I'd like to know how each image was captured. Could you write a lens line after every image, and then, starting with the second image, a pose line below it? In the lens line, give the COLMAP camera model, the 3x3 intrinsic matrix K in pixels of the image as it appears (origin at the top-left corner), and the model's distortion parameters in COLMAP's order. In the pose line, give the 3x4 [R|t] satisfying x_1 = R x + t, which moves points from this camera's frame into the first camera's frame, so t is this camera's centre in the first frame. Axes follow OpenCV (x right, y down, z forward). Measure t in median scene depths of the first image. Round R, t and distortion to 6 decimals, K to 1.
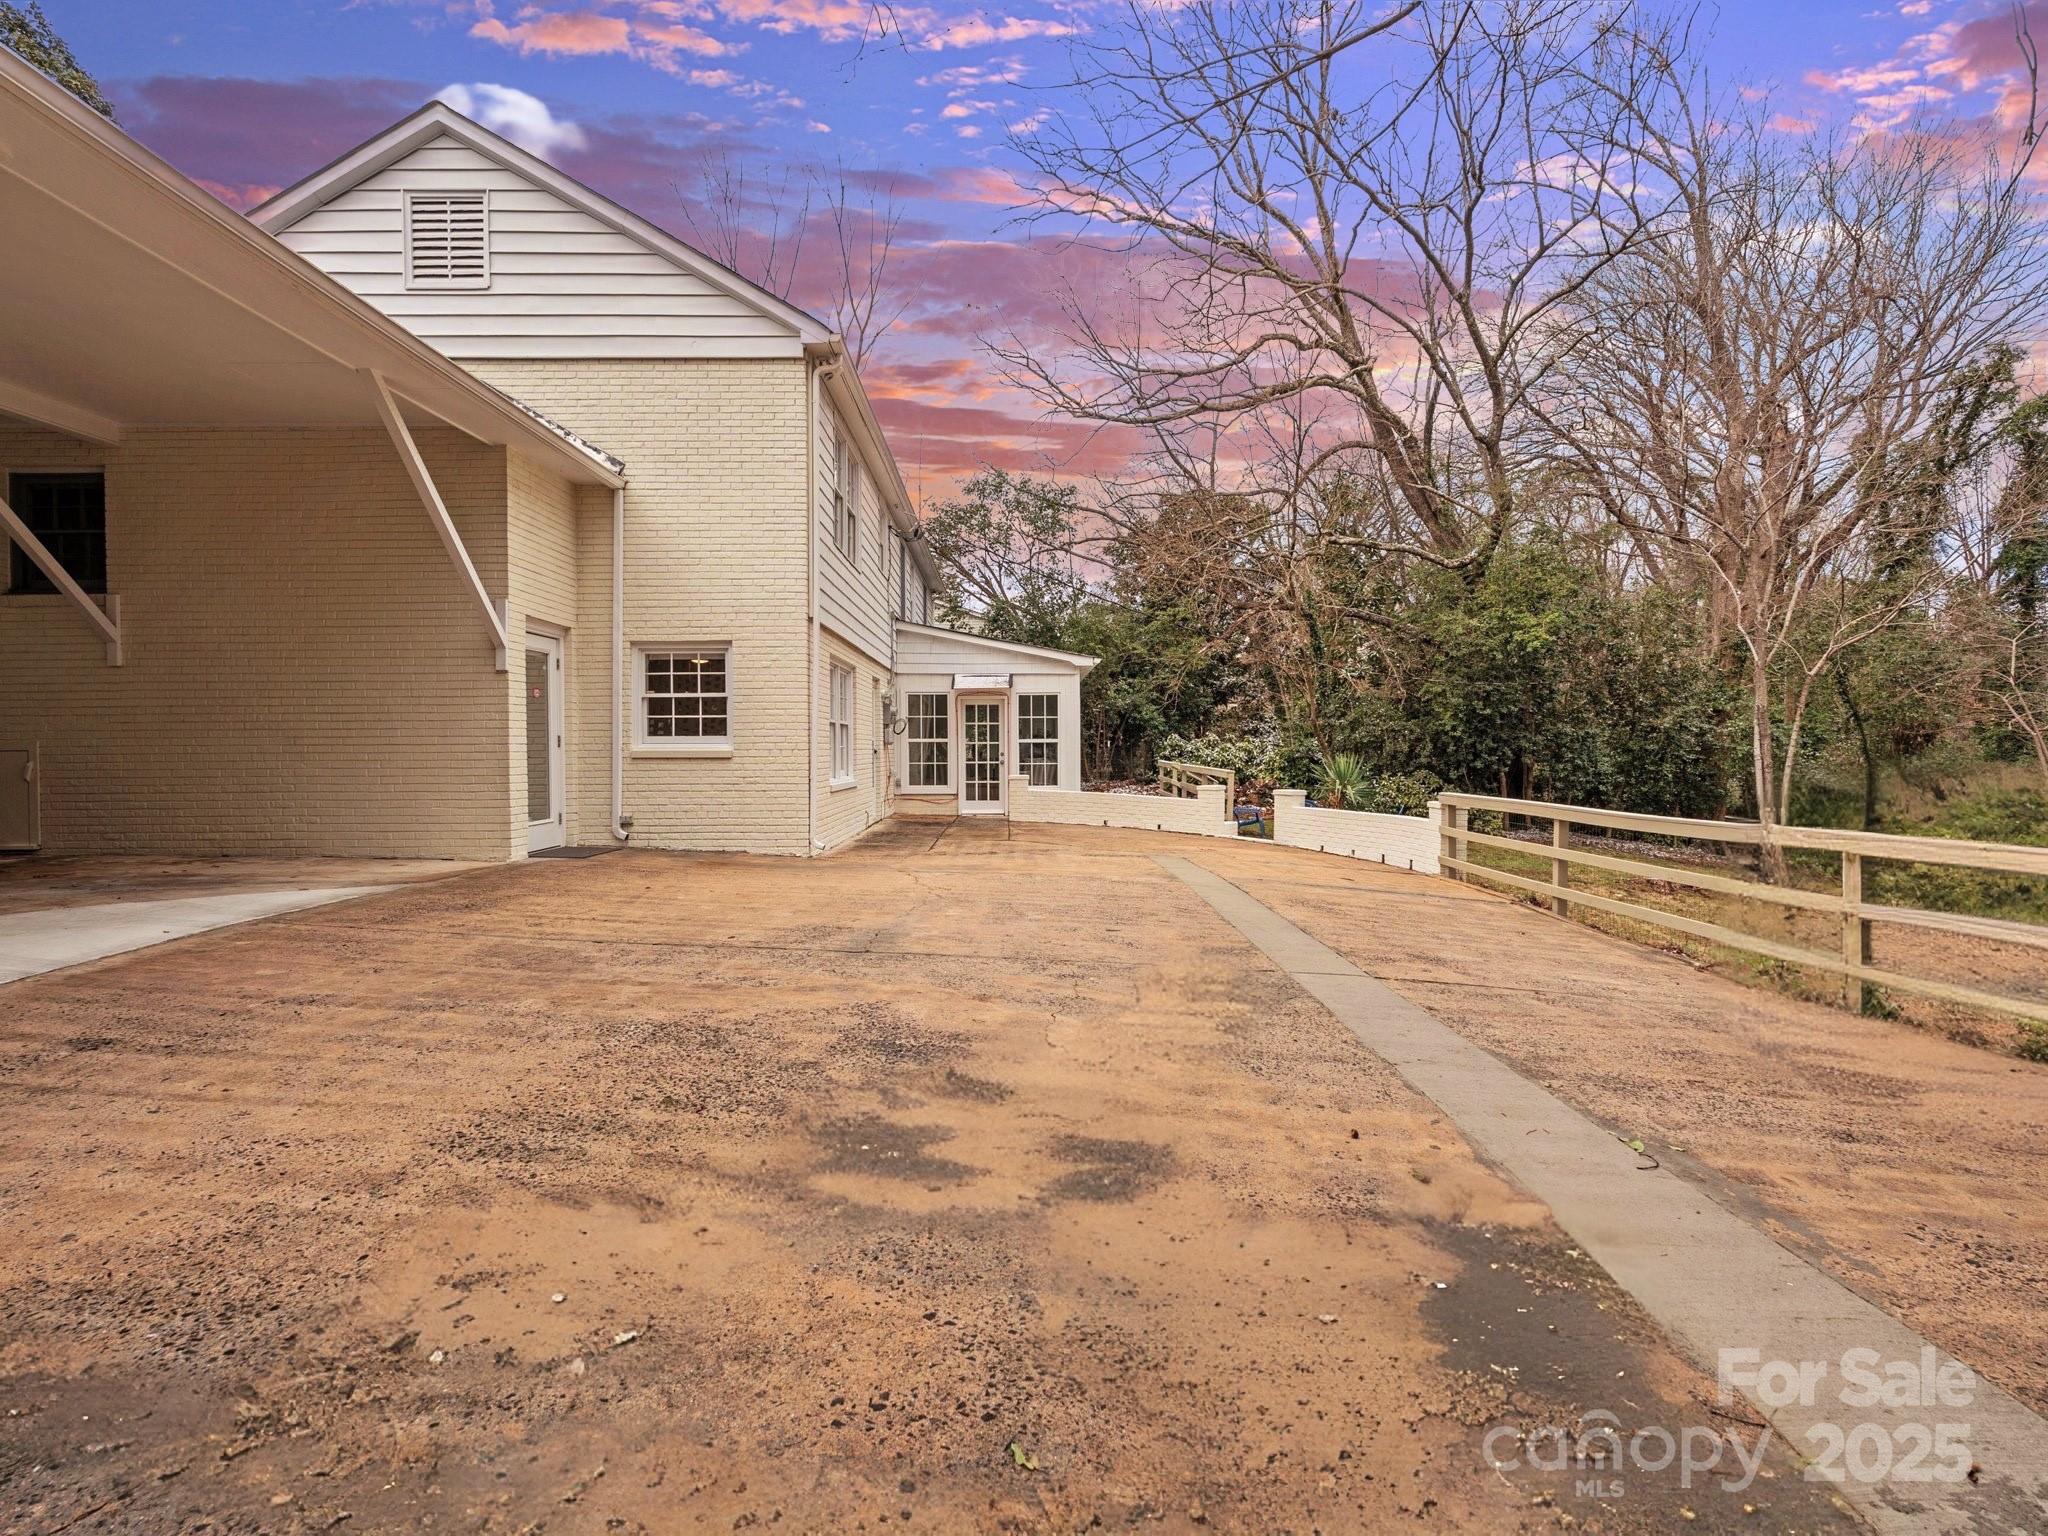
lens RADIAL K [[1009.7, 0, 1022.6], [0, 1009.7, 760.2], [0, 0, 1]] dist [0.000824, -0.000918]
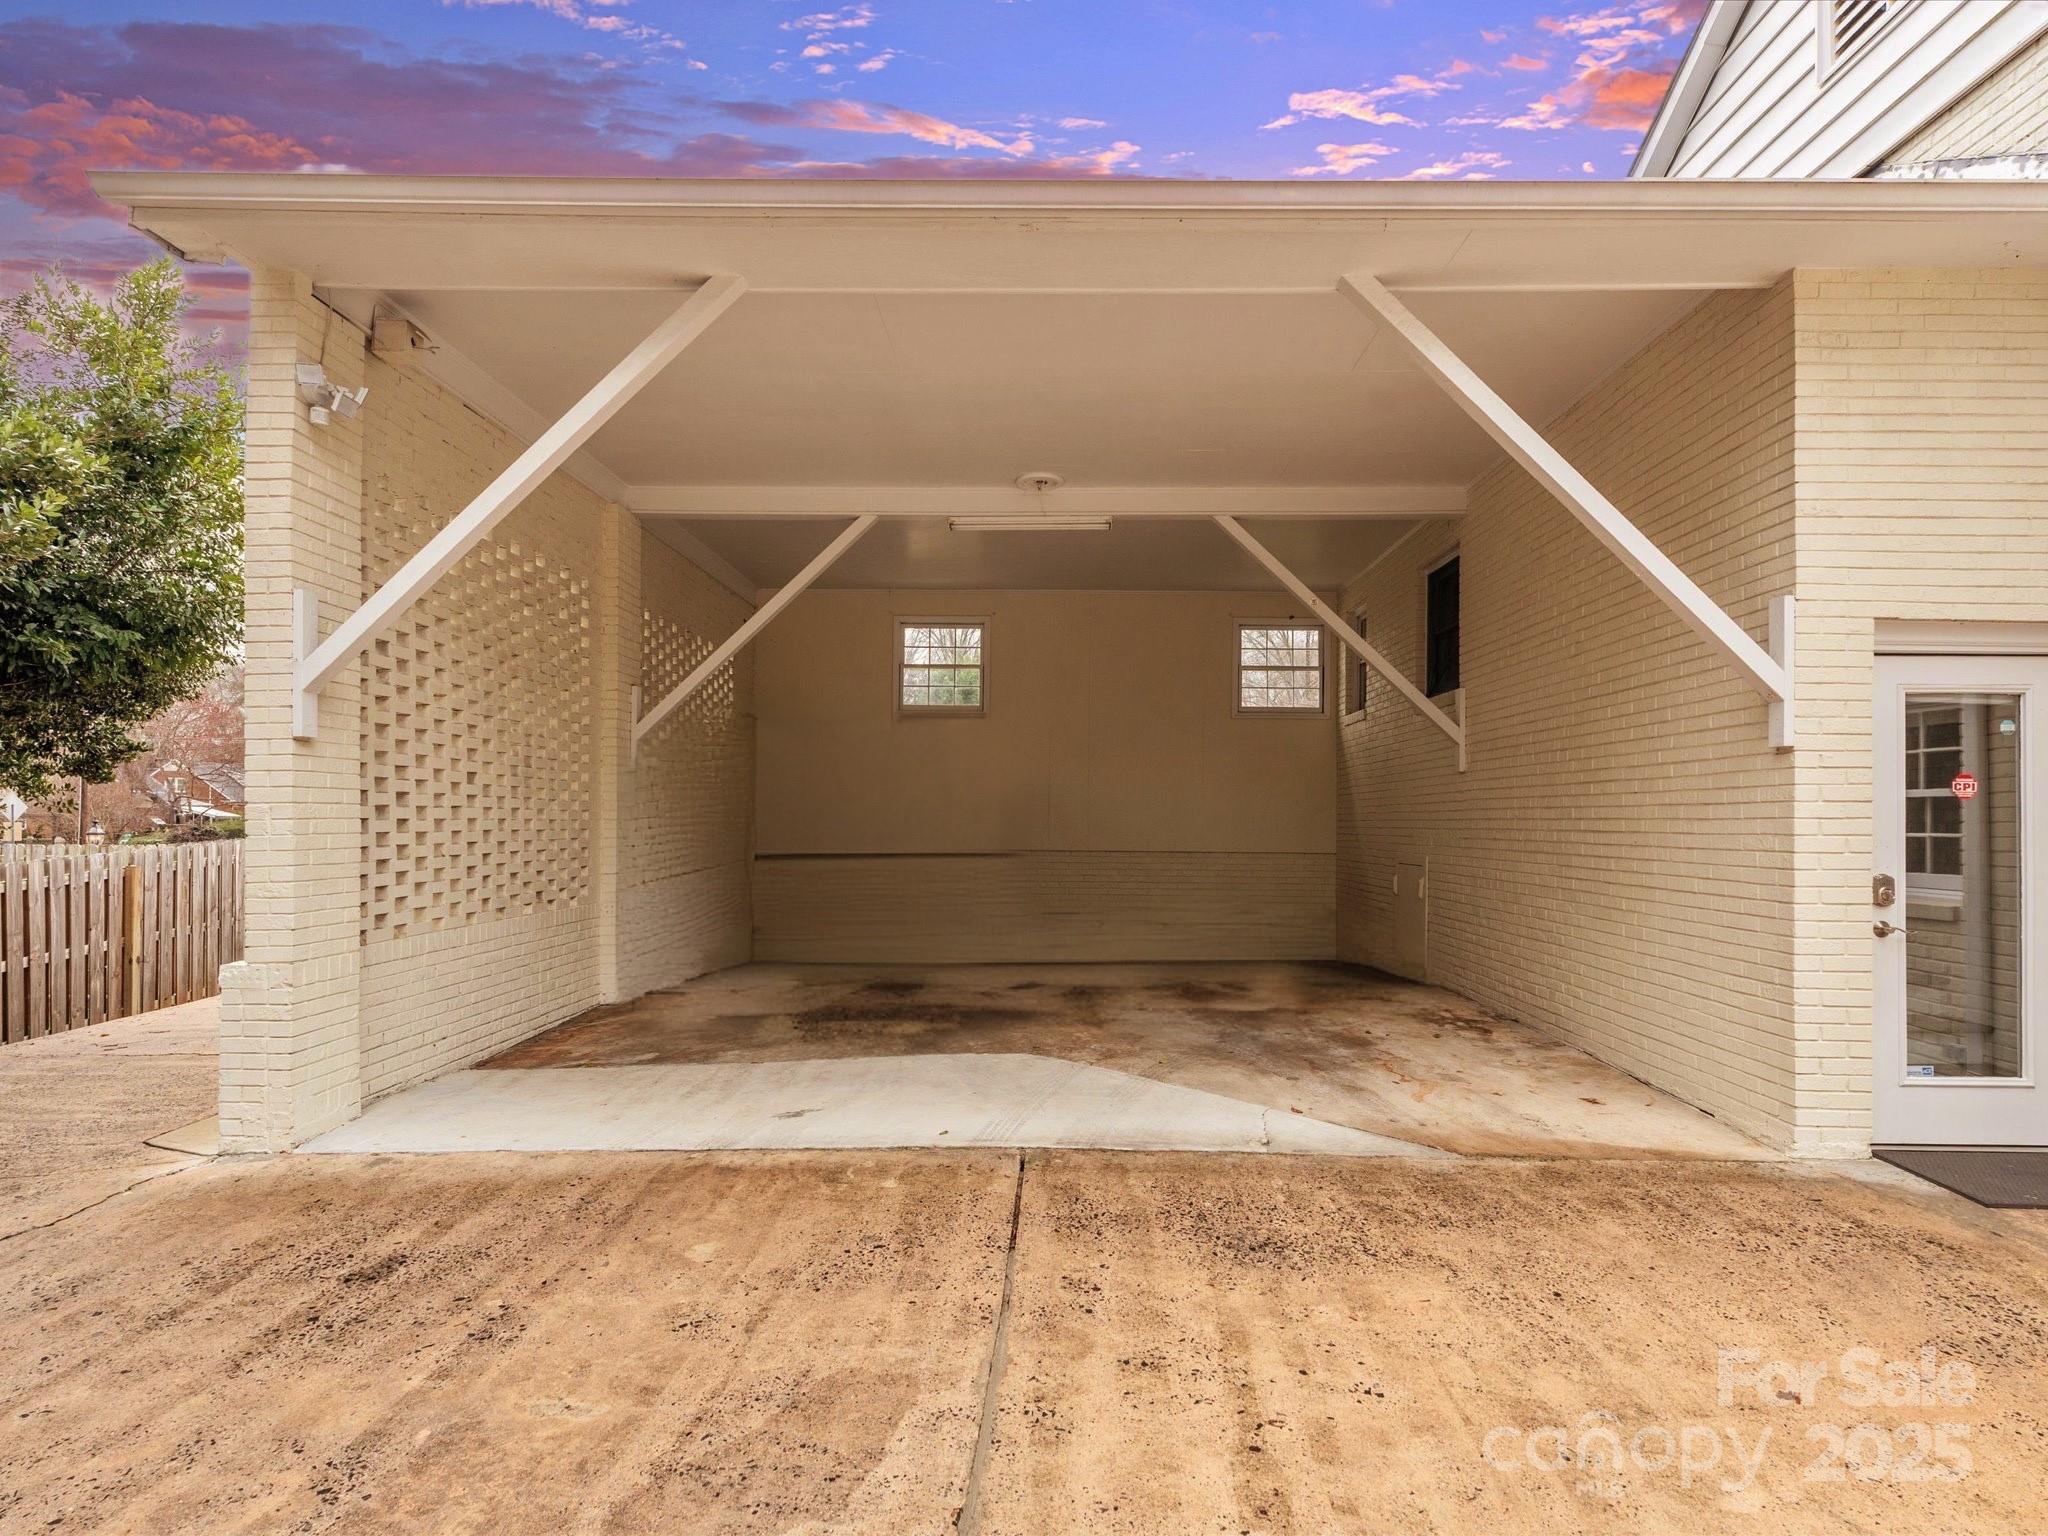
lens RADIAL K [[1009.7, 0, 1047.4], [0, 1009.7, 793.9], [0, 0, 1]] dist [0.000824, -0.000918]
pose [[-0.037550, -0.016679, -0.999156, -0.029264], [-0.018040, 0.999709, -0.016011, -0.053203], [0.999132, 0.017423, -0.037840, 0.672907]]
